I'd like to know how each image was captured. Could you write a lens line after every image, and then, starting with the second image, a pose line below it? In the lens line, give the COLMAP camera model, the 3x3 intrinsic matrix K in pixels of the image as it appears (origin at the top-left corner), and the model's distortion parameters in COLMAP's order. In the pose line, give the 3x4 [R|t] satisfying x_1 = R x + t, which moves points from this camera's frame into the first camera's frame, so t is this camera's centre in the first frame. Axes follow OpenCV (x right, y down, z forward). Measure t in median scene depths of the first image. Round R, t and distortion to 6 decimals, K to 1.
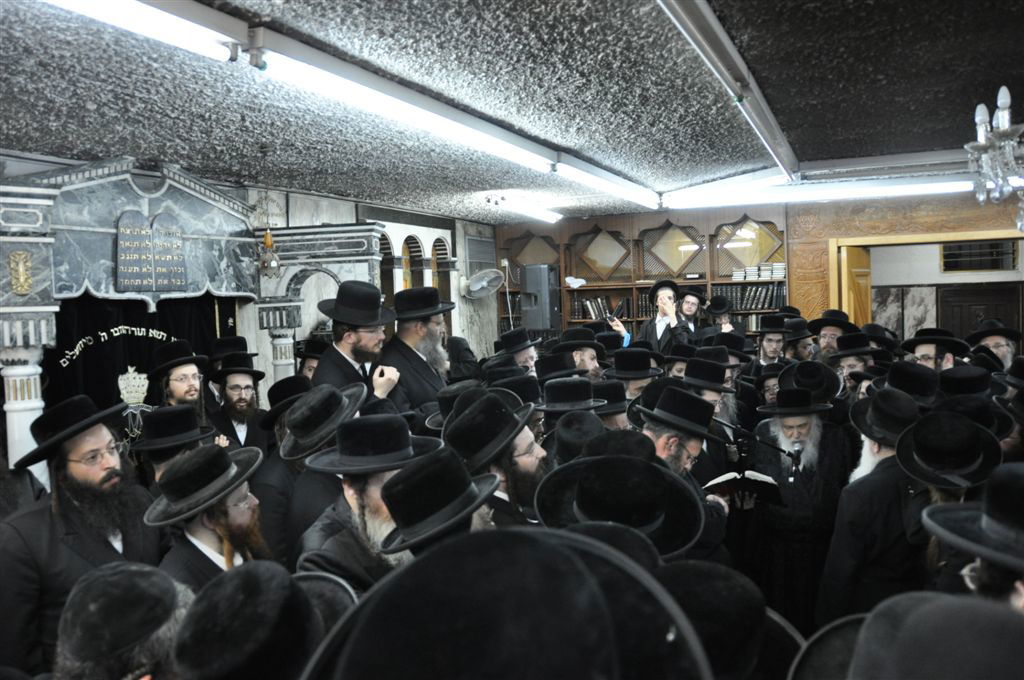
lens RADIAL K [[792.3, 0, 512.0], [0, 792.3, 340.0], [0, 0, 1]] dist [-0.161091, 0.110168]
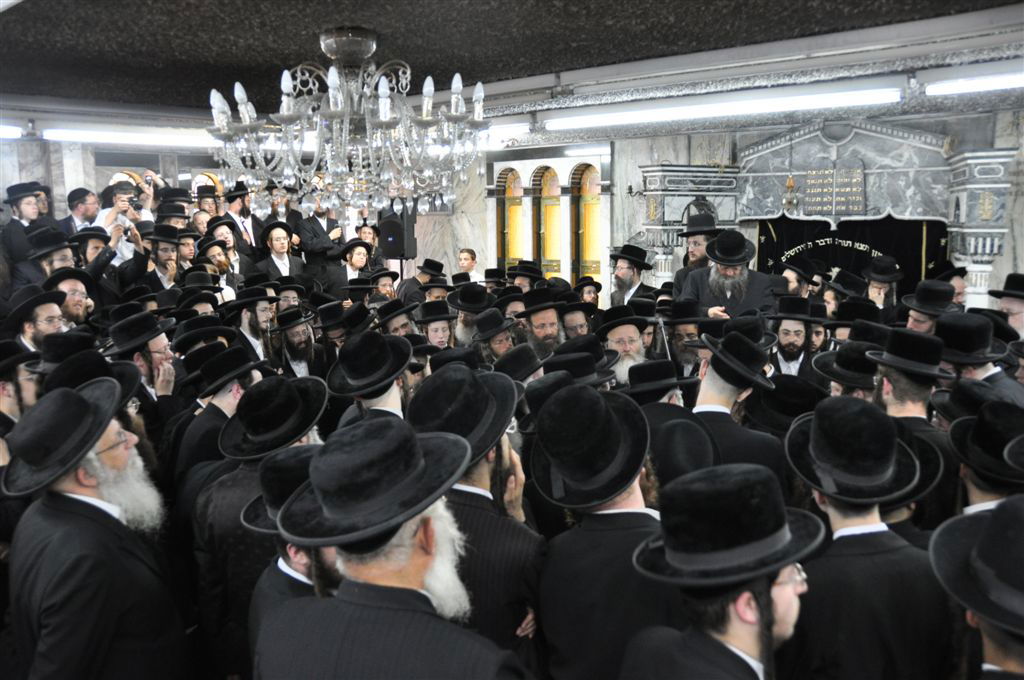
lens RADIAL K [[888.4, 0, 512.0], [0, 888.4, 340.0], [0, 0, 1]] dist [-0.108186, 0.145646]
pose [[-0.312196, 0.171161, -0.934472, 1.913993], [-0.027260, 0.981617, 0.188903, -0.195634], [0.949626, 0.084449, -0.301791, 1.489107]]
